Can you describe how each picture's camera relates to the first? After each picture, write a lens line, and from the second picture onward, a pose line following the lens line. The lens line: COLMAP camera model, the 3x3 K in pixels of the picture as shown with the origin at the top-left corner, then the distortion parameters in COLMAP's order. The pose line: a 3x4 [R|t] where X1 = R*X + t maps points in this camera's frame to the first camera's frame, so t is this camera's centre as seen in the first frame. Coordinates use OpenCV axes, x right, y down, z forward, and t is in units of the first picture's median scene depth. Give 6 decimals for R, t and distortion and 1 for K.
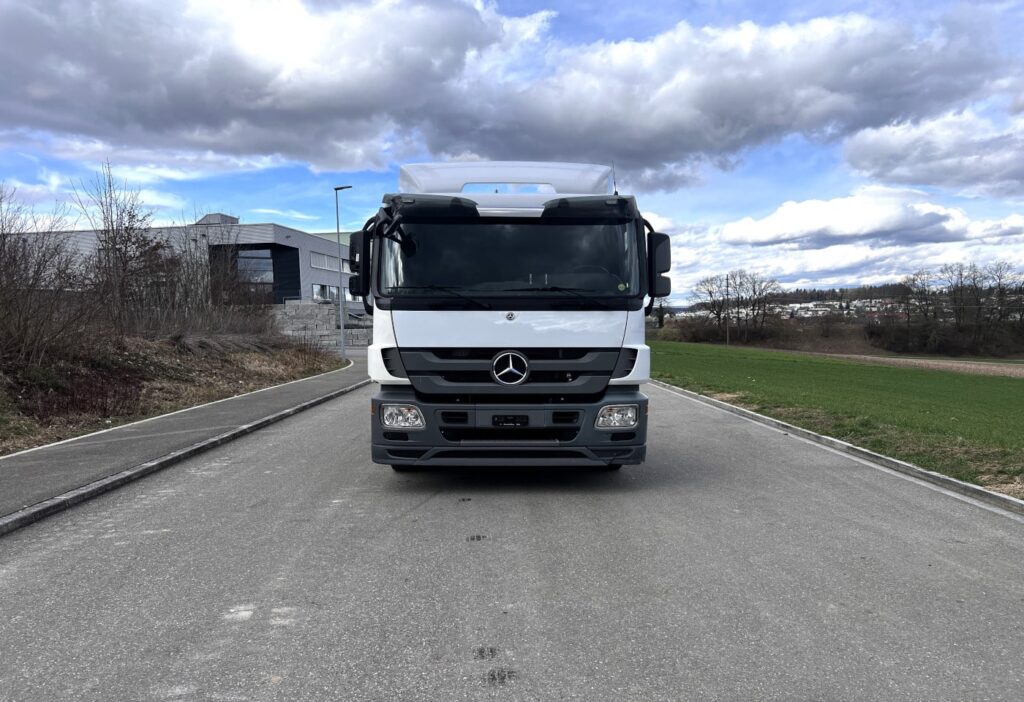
lens RADIAL K [[784.7, 0, 512.0], [0, 784.7, 351.0], [0, 0, 1]] dist [0.044184, -0.049703]
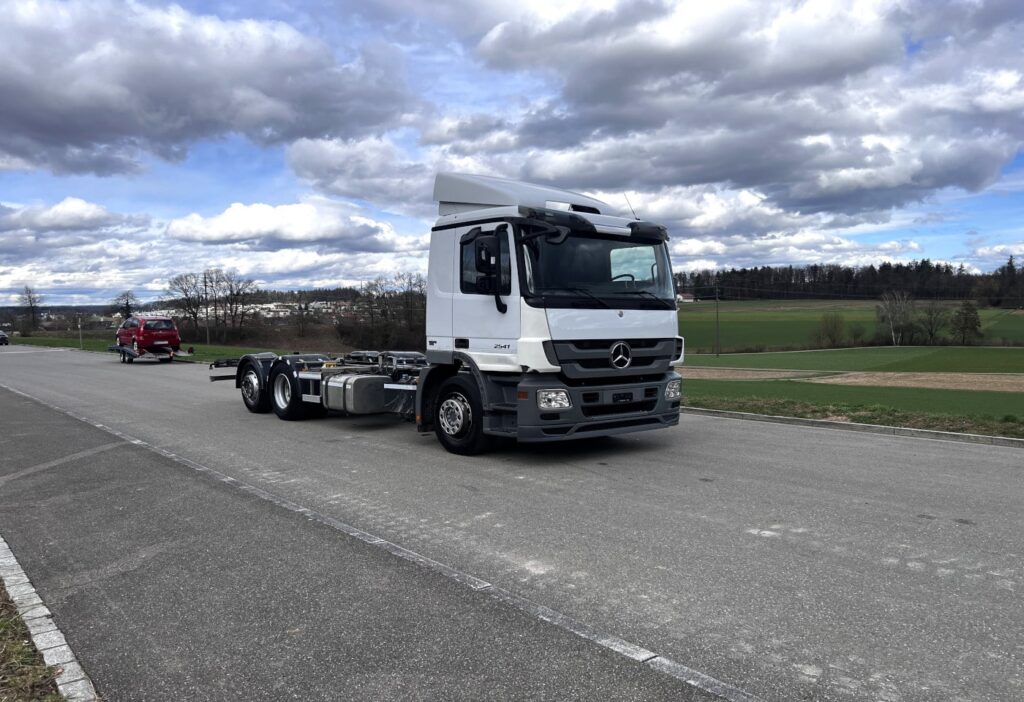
lens RADIAL K [[783.8, 0, 516.1], [0, 783.8, 363.3], [0, 0, 1]] dist [0.079799, -0.074004]
pose [[0.771022, -0.033384, 0.635933, -0.927822], [0.024003, 0.999439, 0.023364, 0.001089], [-0.636356, -0.002750, 0.771391, 0.140453]]
